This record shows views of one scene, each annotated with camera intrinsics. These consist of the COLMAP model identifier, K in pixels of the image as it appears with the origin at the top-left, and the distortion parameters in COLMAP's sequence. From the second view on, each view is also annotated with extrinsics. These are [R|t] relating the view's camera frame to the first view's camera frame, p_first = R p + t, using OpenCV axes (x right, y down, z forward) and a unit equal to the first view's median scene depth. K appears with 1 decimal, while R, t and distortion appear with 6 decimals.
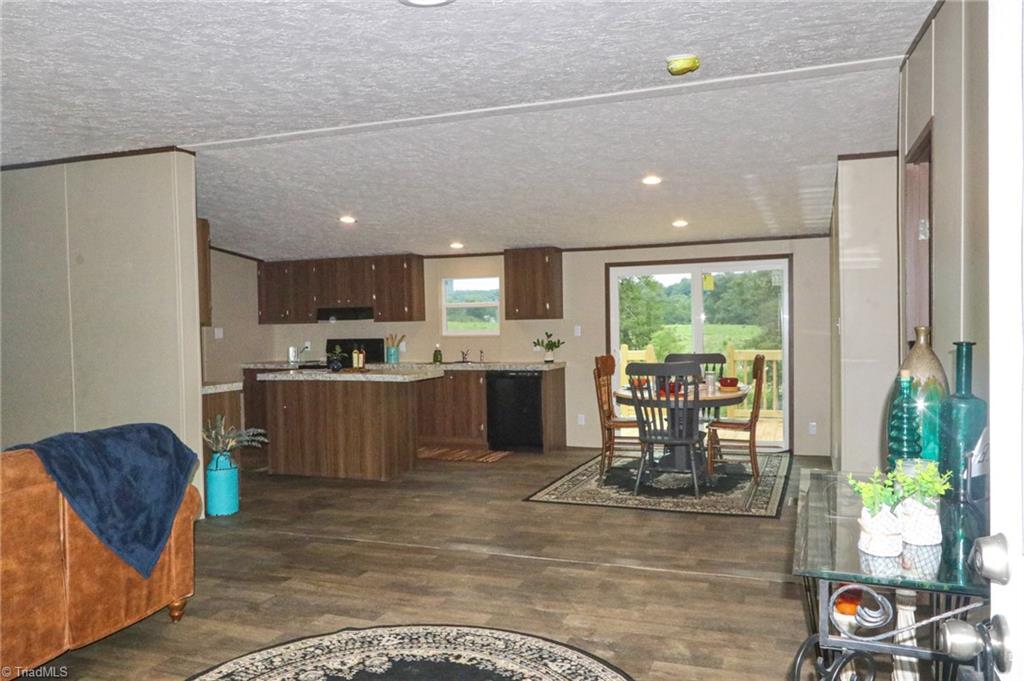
lens RADIAL K [[788.6, 0, 512.1], [0, 788.6, 337.0], [0, 0, 1]] dist [0.006892, 0.001029]
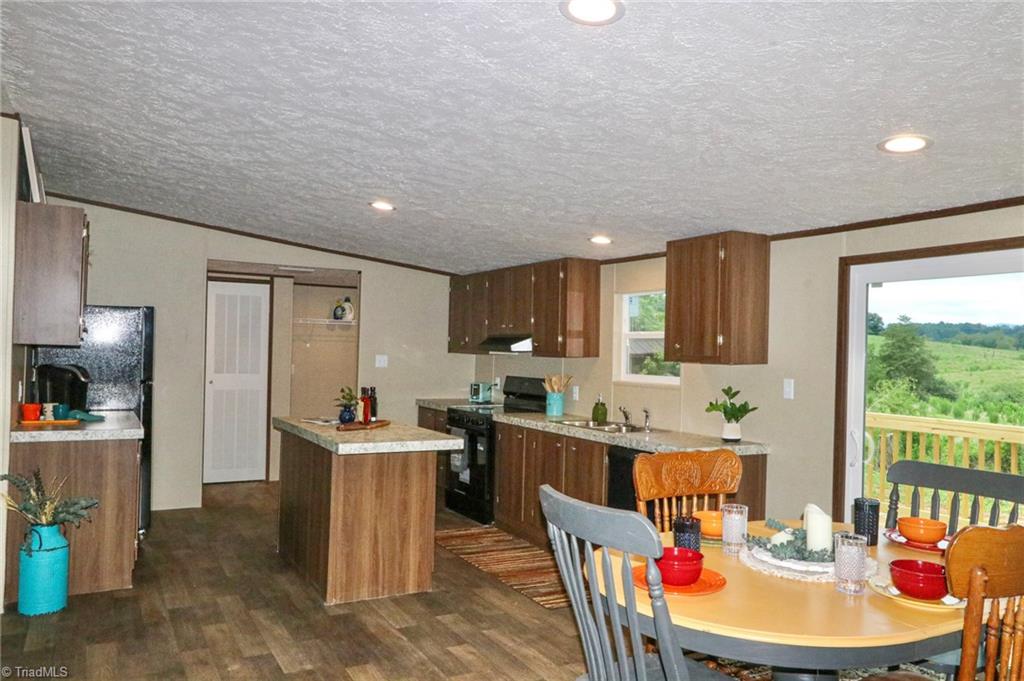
lens RADIAL K [[761.0, 0, 507.6], [0, 761.0, 344.9], [0, 0, 1]] dist [-0.010226, 0.014629]
pose [[0.759390, 0.034547, -0.649718, 0.272504], [-0.052005, 0.998617, -0.007685, -0.023767], [0.648554, 0.039625, 0.760137, 0.496214]]
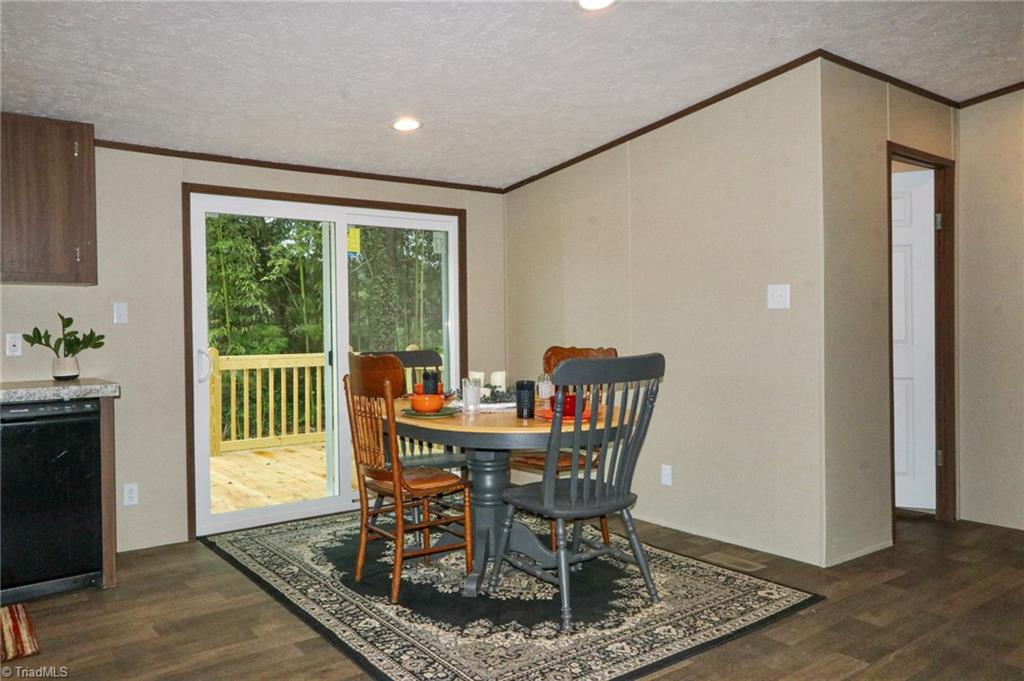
lens RADIAL K [[761.0, 0, 506.2], [0, 761.0, 335.5], [0, 0, 1]] dist [-0.010226, 0.014629]
pose [[0.526016, 0.003924, 0.850466, -0.193138], [0.017159, 0.999737, -0.015226, 0.017495], [-0.850302, 0.022602, 0.525810, 0.558378]]
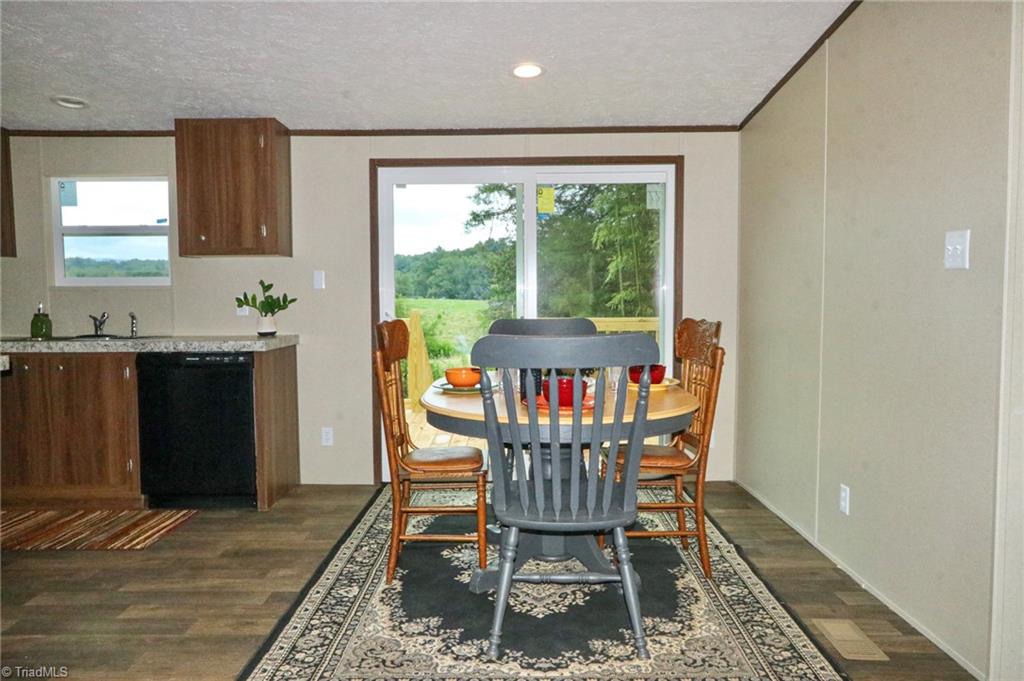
lens RADIAL K [[761.0, 0, 509.5], [0, 761.0, 339.4], [0, 0, 1]] dist [-0.010226, 0.014629]
pose [[0.934767, -0.008130, 0.355168, 0.016957], [-0.005007, 0.999337, 0.036055, 0.014785], [-0.355226, -0.035481, 0.934107, 0.450828]]
